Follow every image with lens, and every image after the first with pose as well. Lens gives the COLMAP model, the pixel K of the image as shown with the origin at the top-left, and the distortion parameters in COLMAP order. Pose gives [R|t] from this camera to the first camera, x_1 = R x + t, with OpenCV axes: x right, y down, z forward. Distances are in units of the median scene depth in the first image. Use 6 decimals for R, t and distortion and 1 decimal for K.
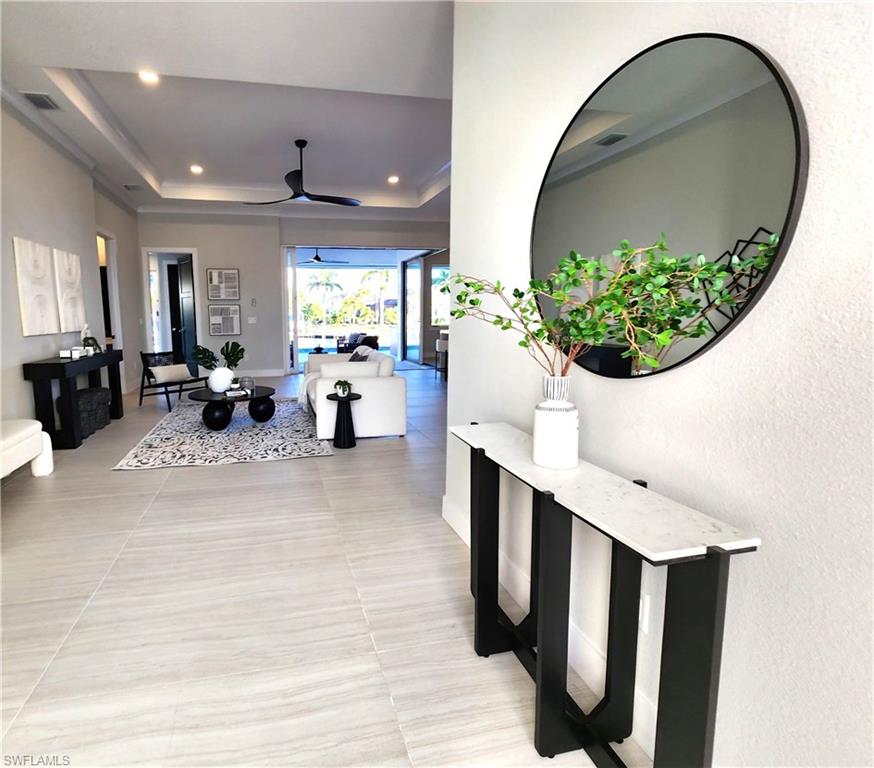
lens RADIAL K [[561.9, 0, 437.0], [0, 561.9, 384.0], [0, 0, 1]] dist [0.000414, 0.000723]
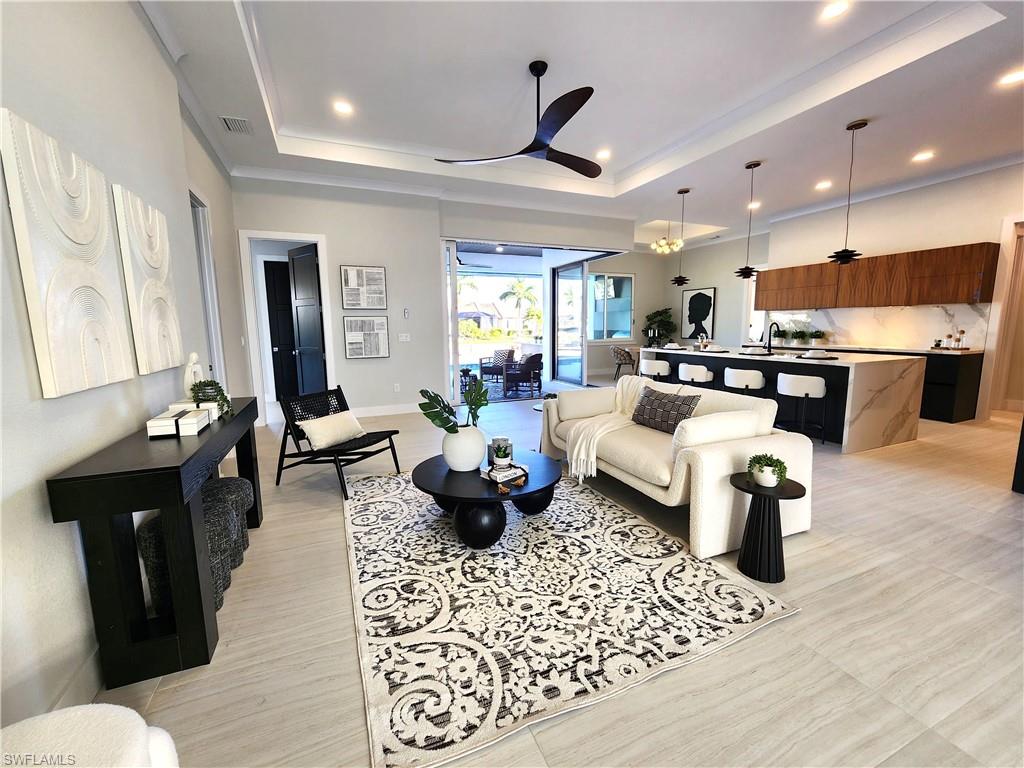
lens RADIAL K [[424.1, 0, 512.0], [0, 424.1, 384.0], [0, 0, 1]] dist [0.000837, 0.000101]
pose [[0.974478, -0.030306, 0.222428, -0.349722], [0.027635, 0.999504, 0.015111, -0.062143], [-0.222776, -0.008579, 0.974832, 0.464867]]
